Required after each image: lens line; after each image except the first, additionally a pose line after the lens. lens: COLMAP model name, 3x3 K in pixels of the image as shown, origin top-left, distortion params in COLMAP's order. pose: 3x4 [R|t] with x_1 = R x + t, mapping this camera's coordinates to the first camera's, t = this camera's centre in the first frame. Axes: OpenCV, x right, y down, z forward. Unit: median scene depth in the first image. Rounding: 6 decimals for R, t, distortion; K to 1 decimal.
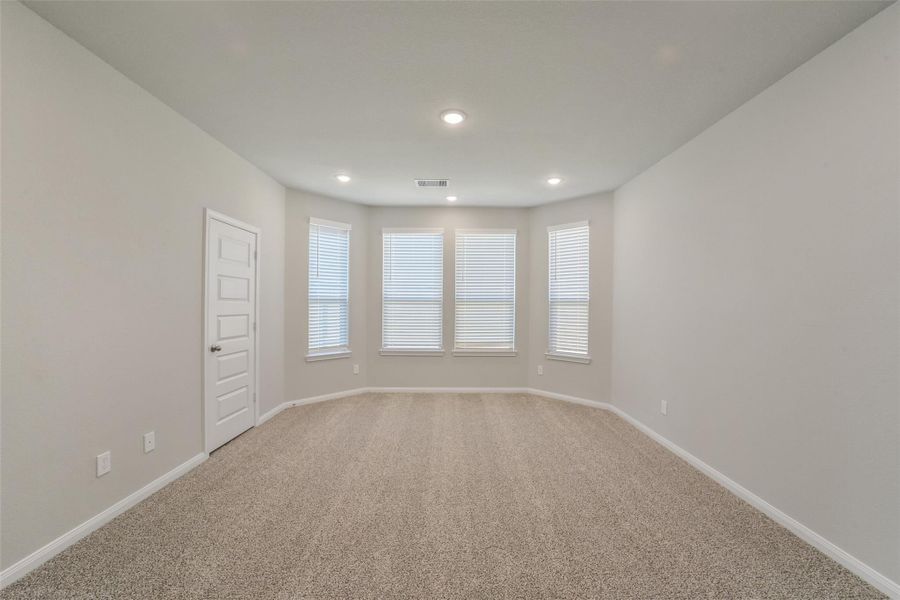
lens RADIAL K [[350.9, 0, 453.2], [0, 350.9, 299.0], [0, 0, 1]] dist [-0.039447, 0.009465]
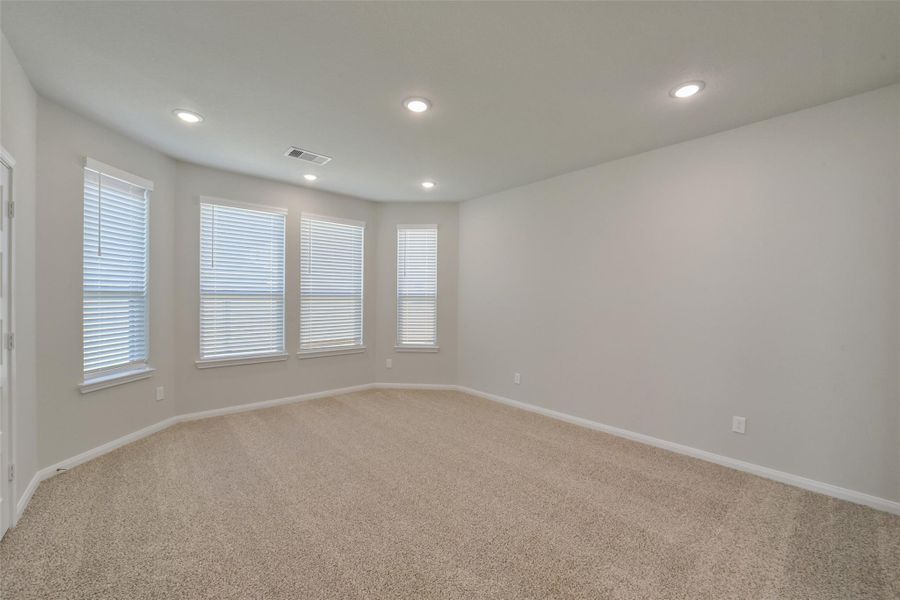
lens RADIAL K [[350.9, 0, 453.2], [0, 350.9, 299.0], [0, 0, 1]] dist [-0.039447, 0.009465]
pose [[0.747564, 0.000098, 0.664189, -0.295458], [-0.011806, 0.999844, 0.013140, -0.001625], [-0.664085, -0.017665, 0.747449, 0.113142]]
